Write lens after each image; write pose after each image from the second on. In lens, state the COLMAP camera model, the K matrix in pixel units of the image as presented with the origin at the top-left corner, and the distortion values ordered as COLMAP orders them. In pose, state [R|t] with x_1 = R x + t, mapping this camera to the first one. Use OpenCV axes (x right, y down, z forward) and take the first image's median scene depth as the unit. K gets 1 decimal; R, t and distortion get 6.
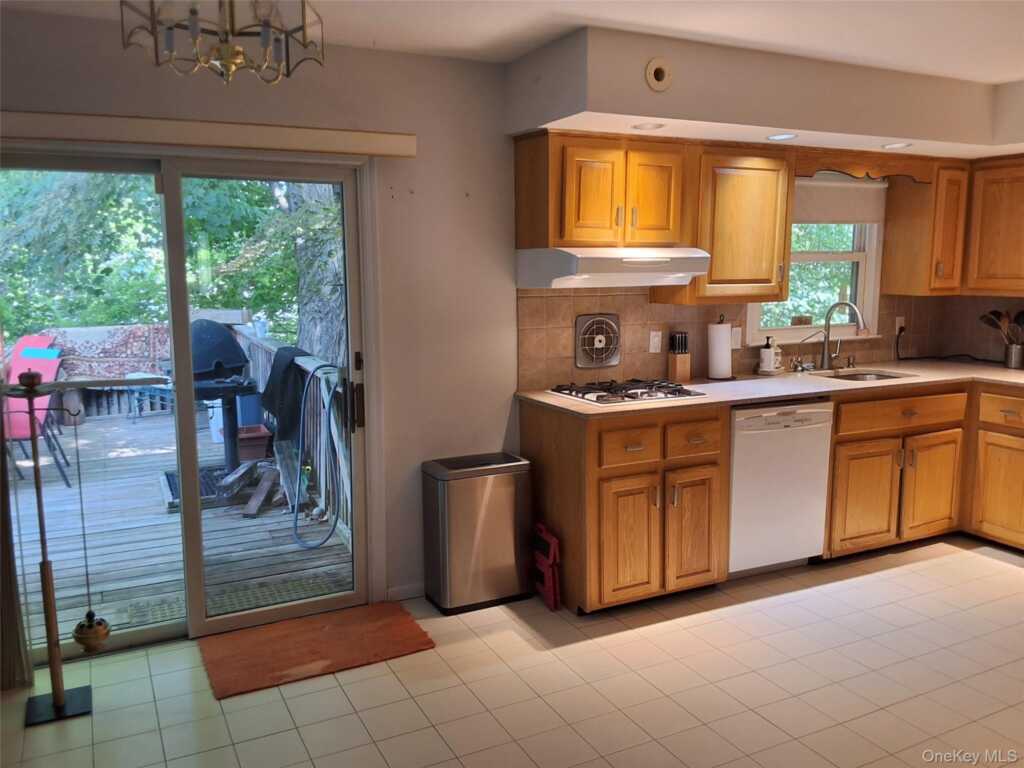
lens RADIAL K [[822.8, 0, 512.0], [0, 822.8, 384.0], [0, 0, 1]] dist [0.125499, -0.223455]
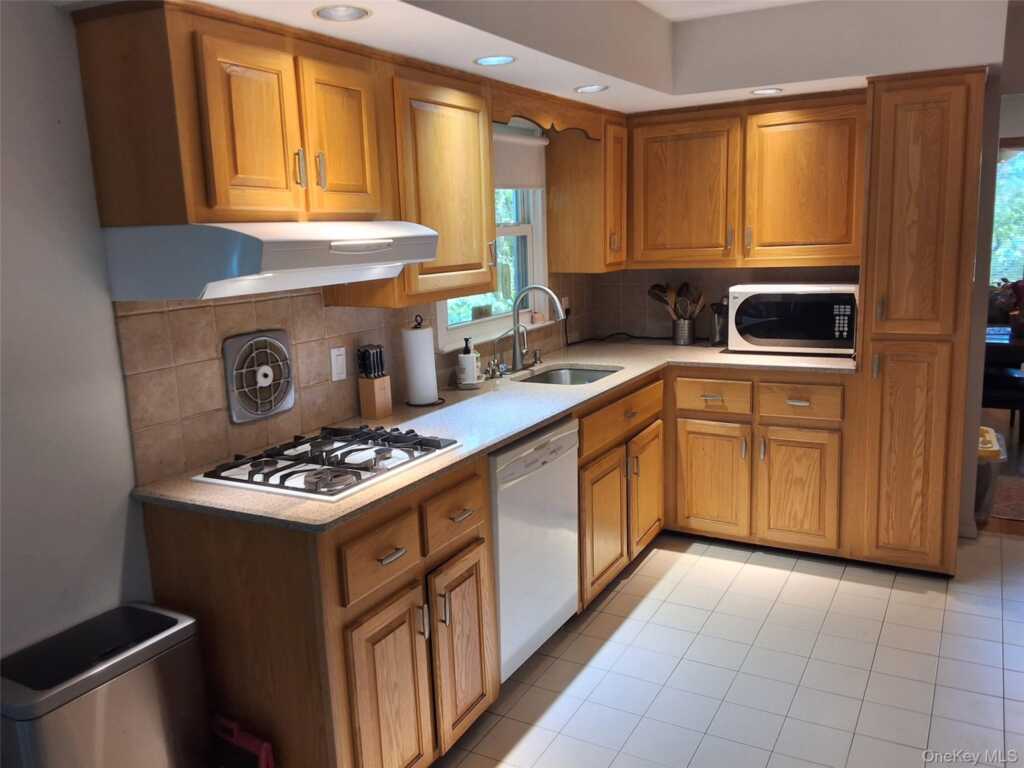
lens RADIAL K [[822.8, 0, 512.0], [0, 822.8, 384.0], [0, 0, 1]] dist [0.125499, -0.223455]
pose [[0.831469, -0.128084, 0.540604, -0.075406], [0.110389, 0.991748, 0.065189, -0.065771], [-0.544493, 0.005474, 0.838747, 0.381714]]
